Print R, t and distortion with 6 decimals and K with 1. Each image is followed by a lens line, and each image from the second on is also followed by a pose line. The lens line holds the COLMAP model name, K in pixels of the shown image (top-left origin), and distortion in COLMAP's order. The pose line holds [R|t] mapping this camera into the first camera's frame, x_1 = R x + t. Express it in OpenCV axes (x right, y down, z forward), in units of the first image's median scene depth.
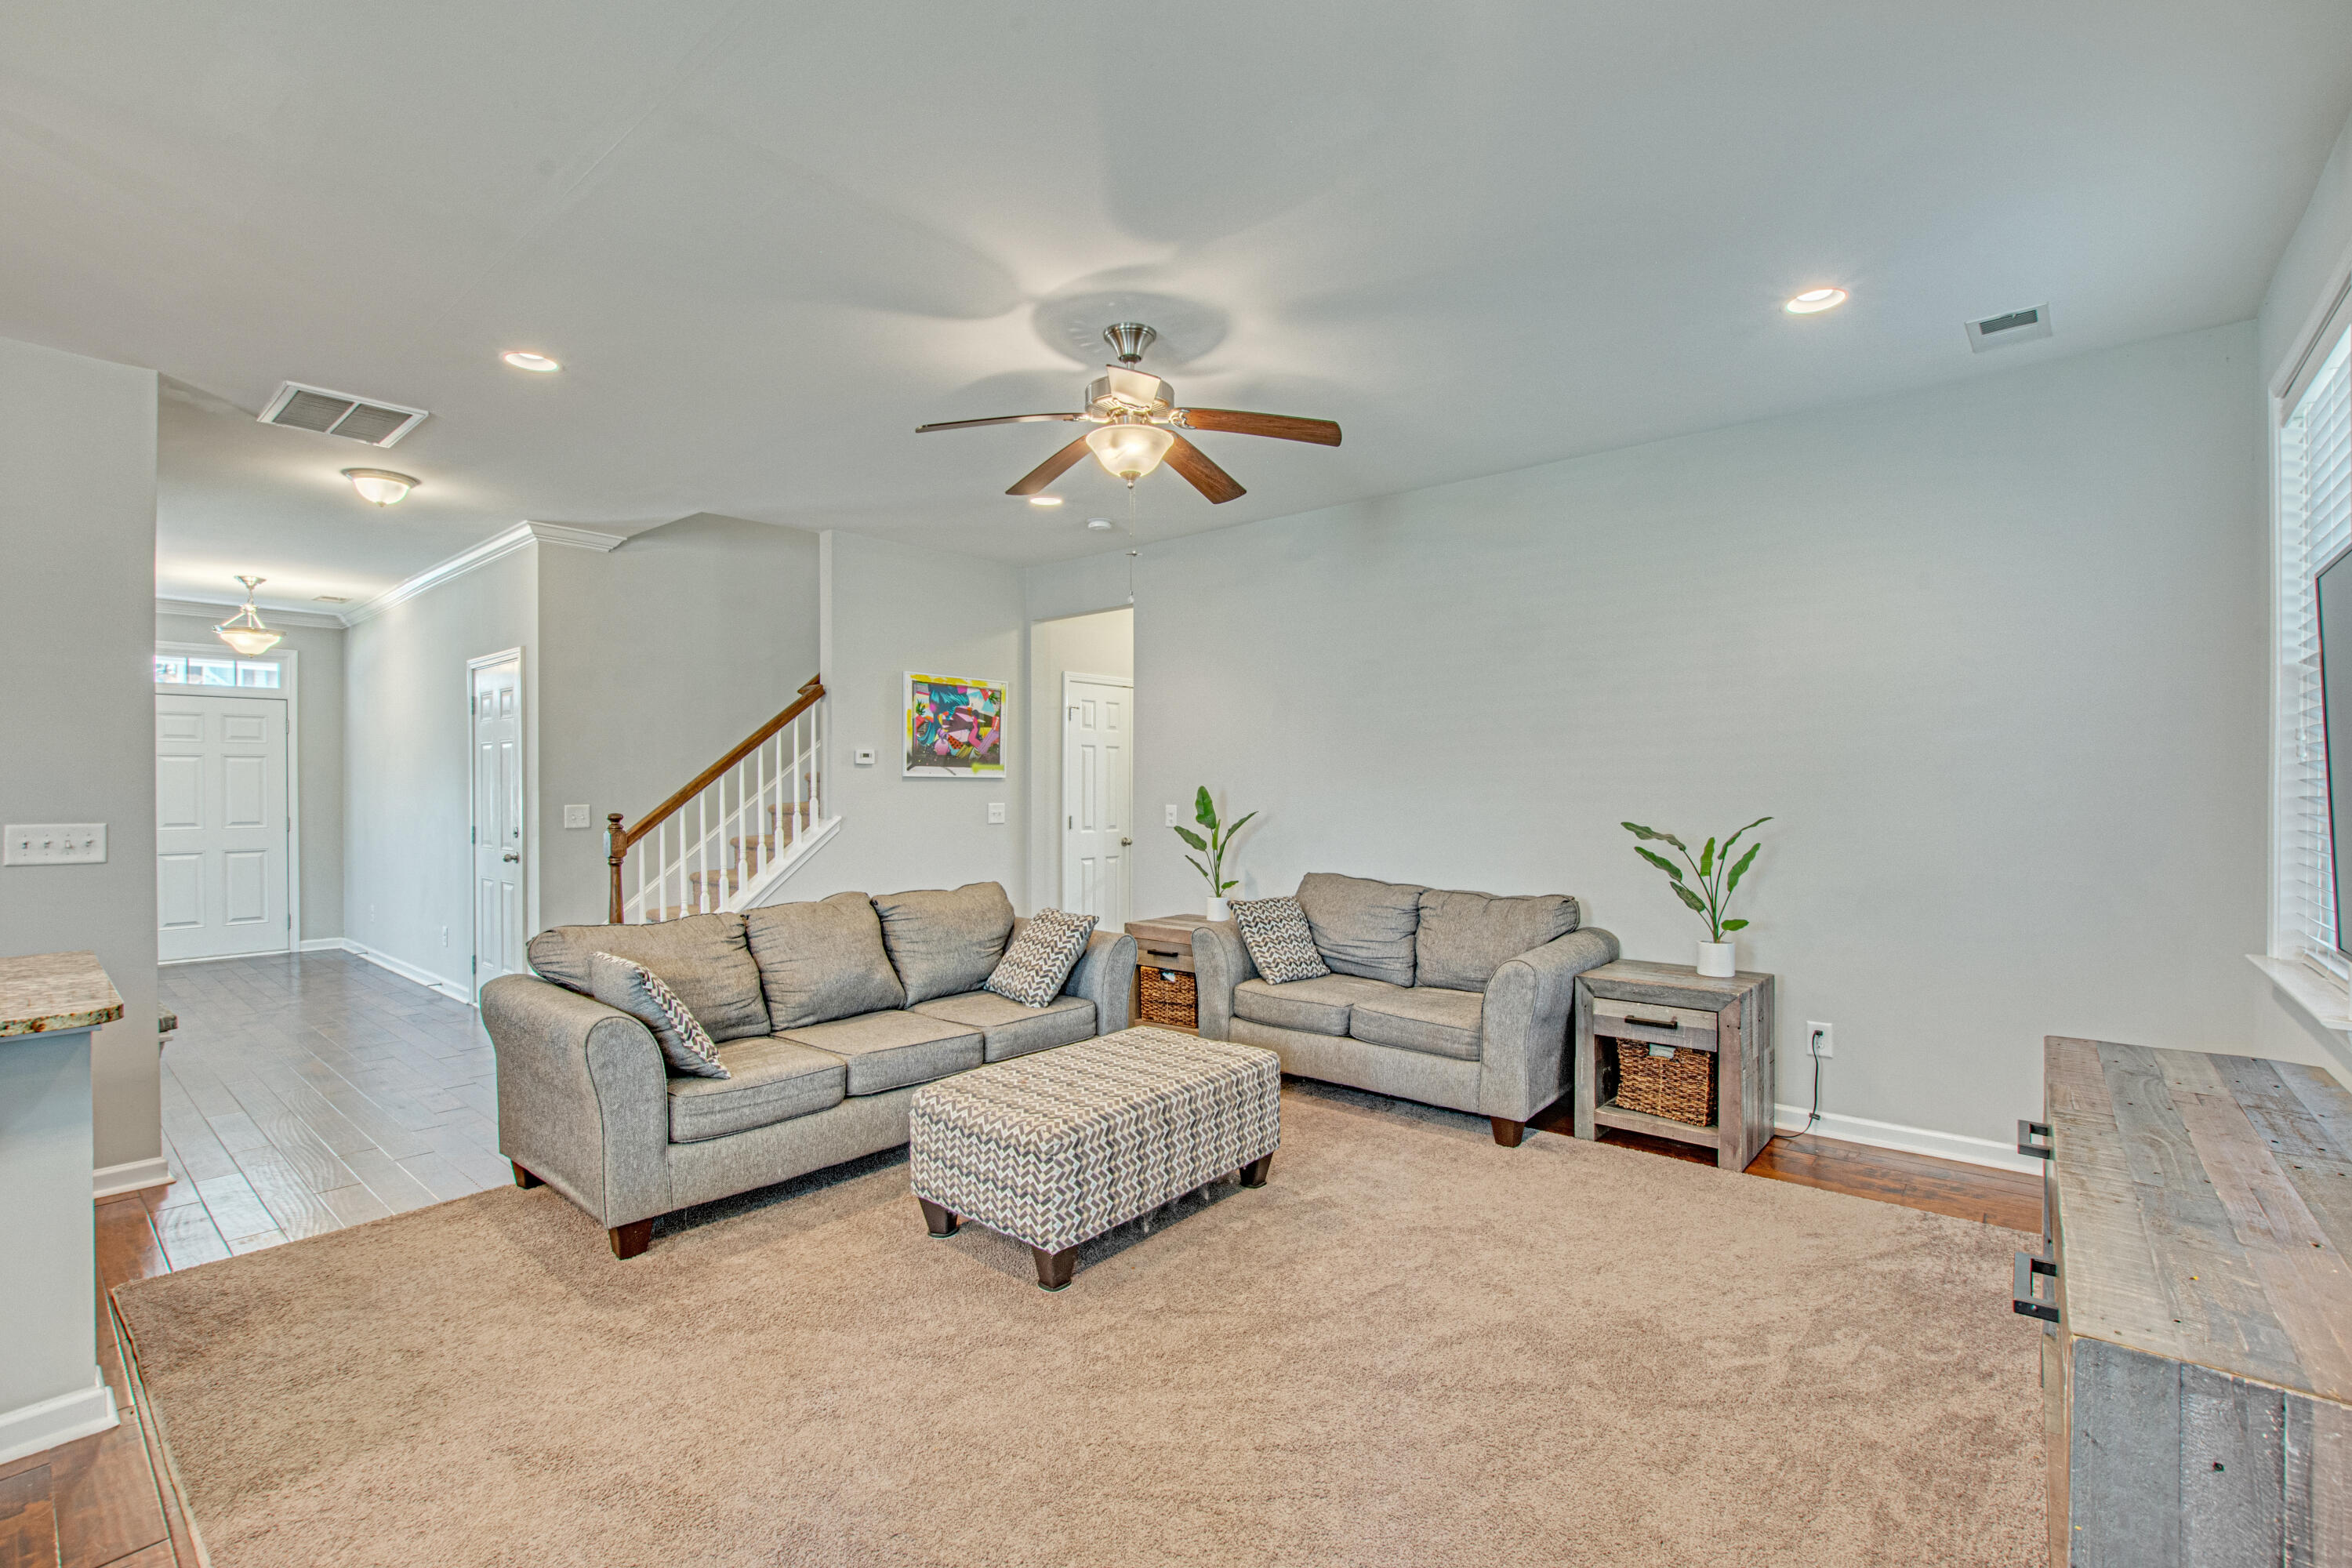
lens RADIAL K [[1032.7, 0, 1167.4], [0, 1032.7, 788.3], [0, 0, 1]] dist [-0.001374, 0.000437]
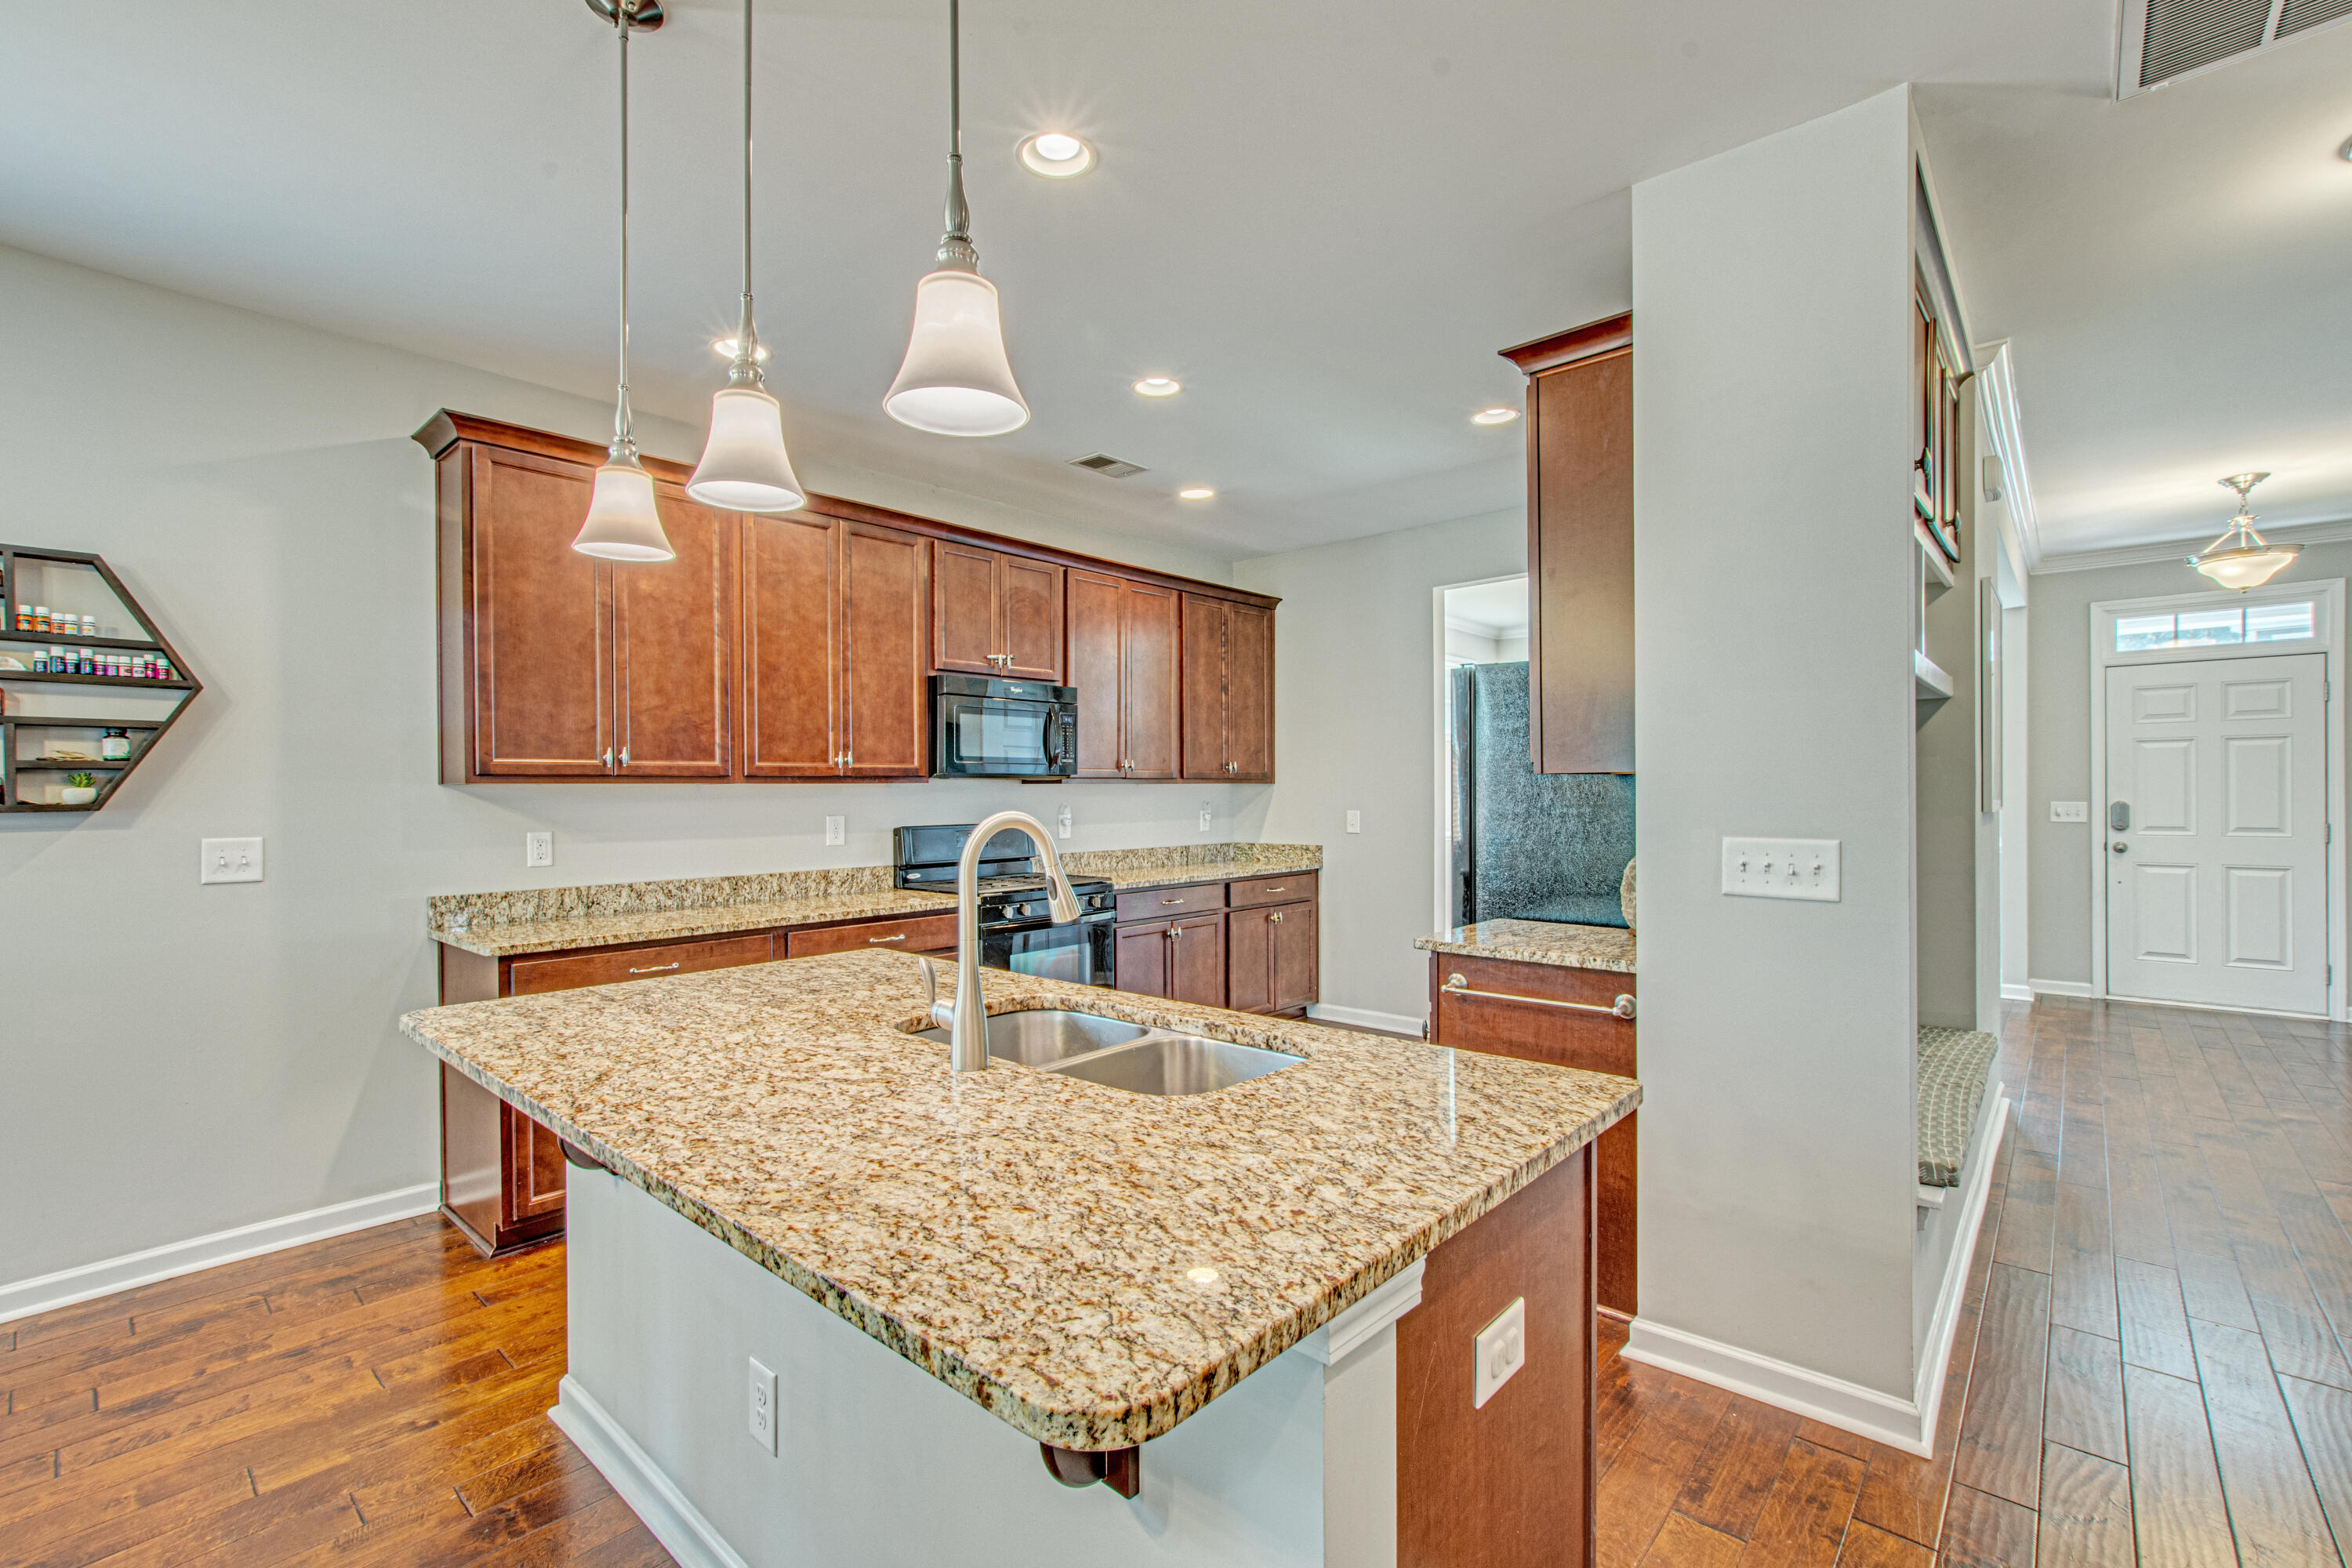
lens RADIAL K [[1032.7, 0, 1167.4], [0, 1032.7, 788.3], [0, 0, 1]] dist [-0.001374, 0.000437]
pose [[-0.013520, 0.003083, -0.999904, -0.332452], [0.004393, 0.999986, 0.003024, -0.001547], [0.999899, -0.004352, -0.013533, 0.511253]]
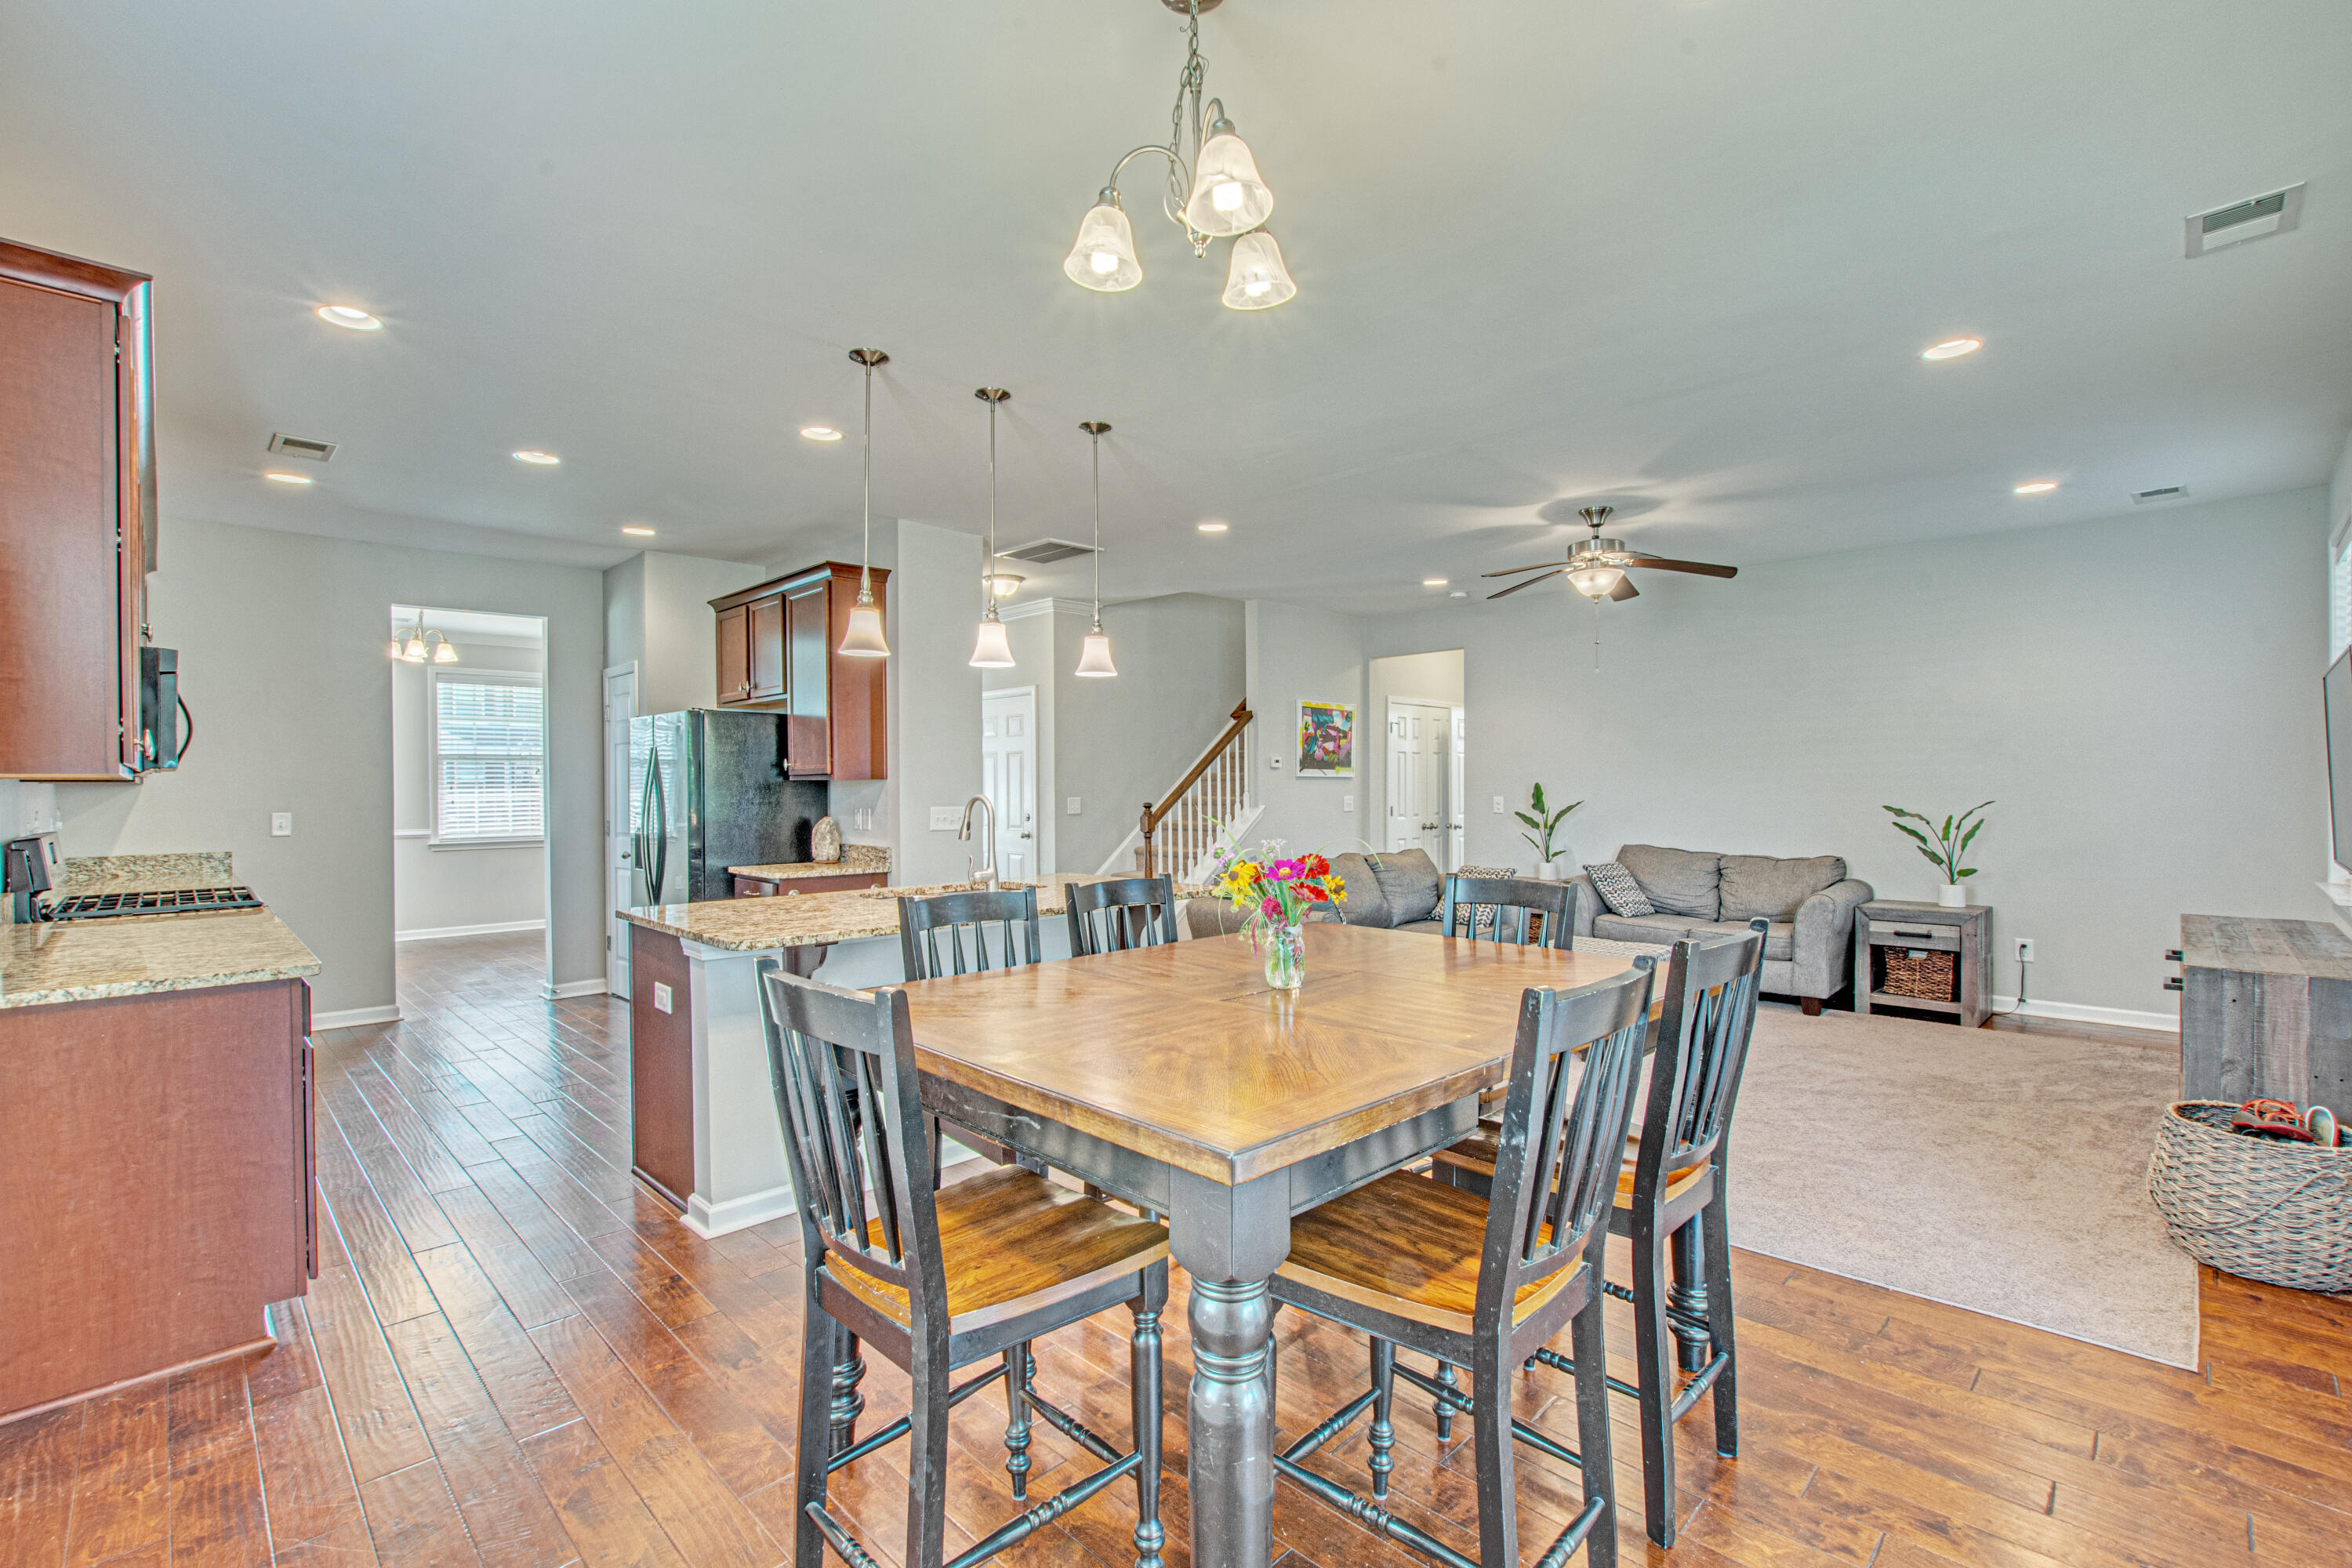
lens RADIAL K [[1041.6, 0, 1176.0], [0, 1041.6, 784.0], [0, 0, 1]] dist [0.000619, 0.000575]
pose [[0.997576, -0.003153, -0.069518, -0.450207], [0.003048, 0.999994, -0.001617, 0.000259], [0.069523, 0.001401, 0.997579, -0.546432]]
